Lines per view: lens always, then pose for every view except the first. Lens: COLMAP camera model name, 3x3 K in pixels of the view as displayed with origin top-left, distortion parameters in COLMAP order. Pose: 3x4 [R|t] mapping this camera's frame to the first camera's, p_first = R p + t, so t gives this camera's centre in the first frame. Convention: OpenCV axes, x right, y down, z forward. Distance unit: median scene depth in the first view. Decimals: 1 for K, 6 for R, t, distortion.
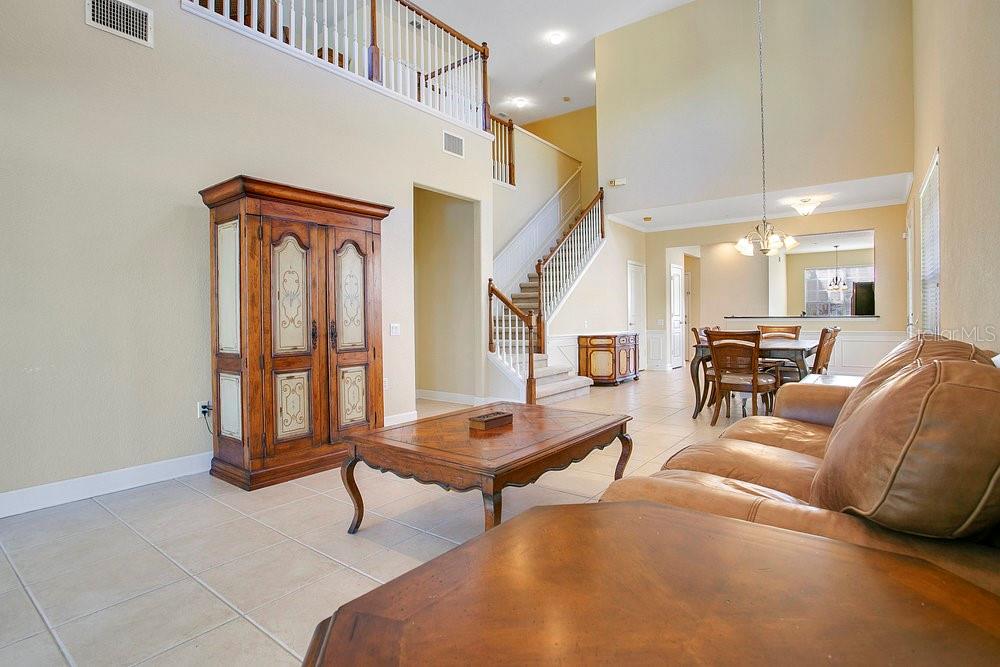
lens RADIAL K [[502.3, 0, 500.0], [0, 502.3, 333.5], [0, 0, 1]] dist [-0.067351, 0.028941]
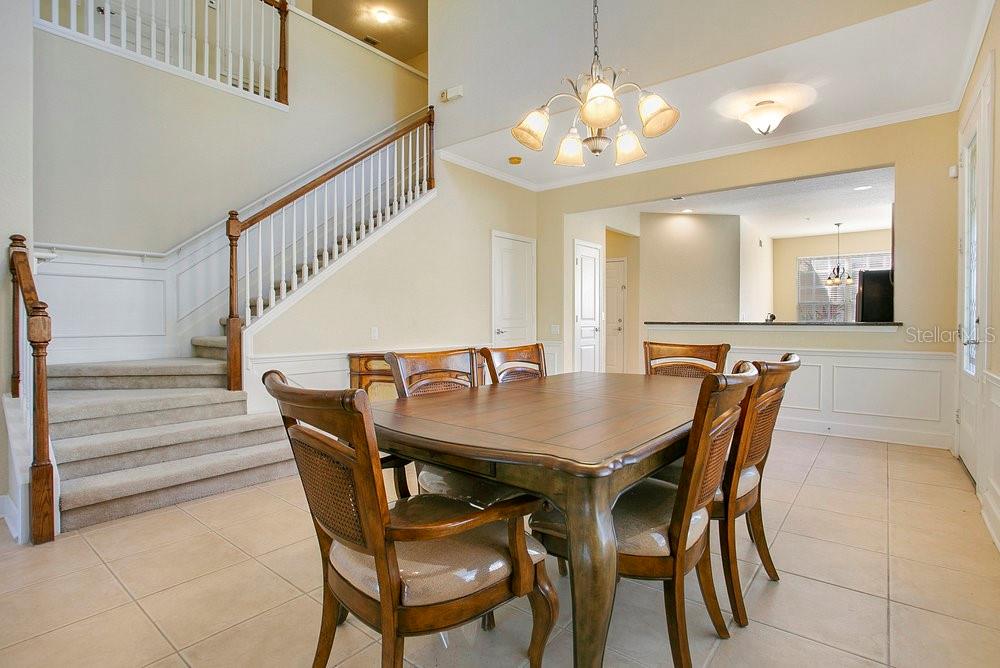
lens RADIAL K [[498.5, 0, 510.7], [0, 498.5, 331.8], [0, 0, 1]] dist [-0.068594, 0.027650]
pose [[0.999886, 0.011089, -0.010212, 0.308110], [-0.011169, 0.999907, -0.007789, -0.015695], [0.010125, 0.007902, 0.999918, 0.407428]]
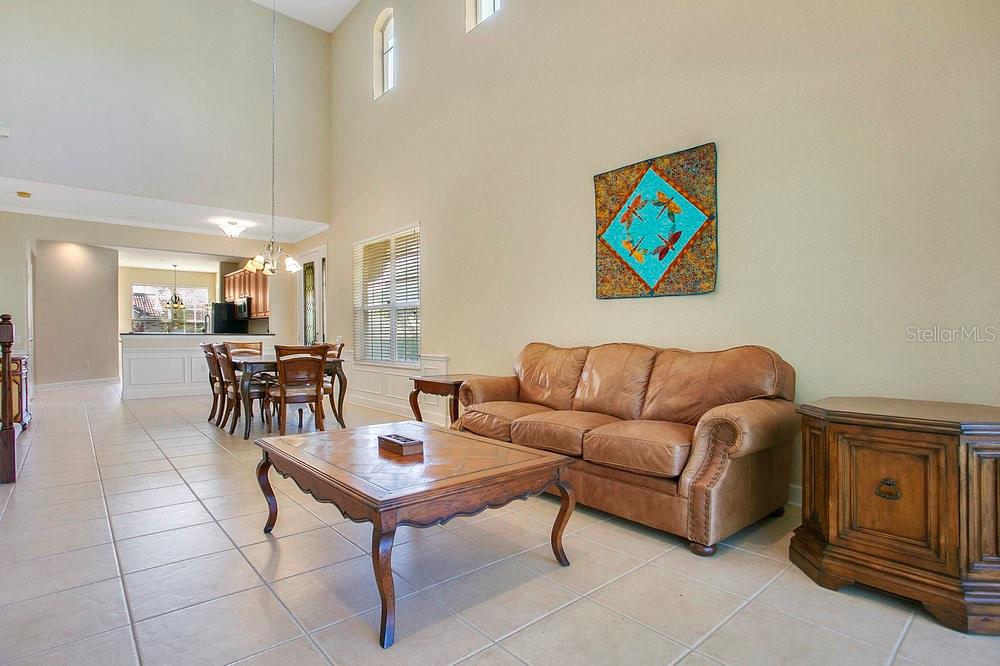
lens RADIAL K [[502.3, 0, 500.0], [0, 502.3, 333.0], [0, 0, 1]] dist [-0.067351, 0.028941]
pose [[0.193206, 0.019346, 0.980967, -0.259304], [0.019464, 0.999533, -0.023545, -0.000018], [-0.980965, 0.023643, 0.192739, 0.199179]]
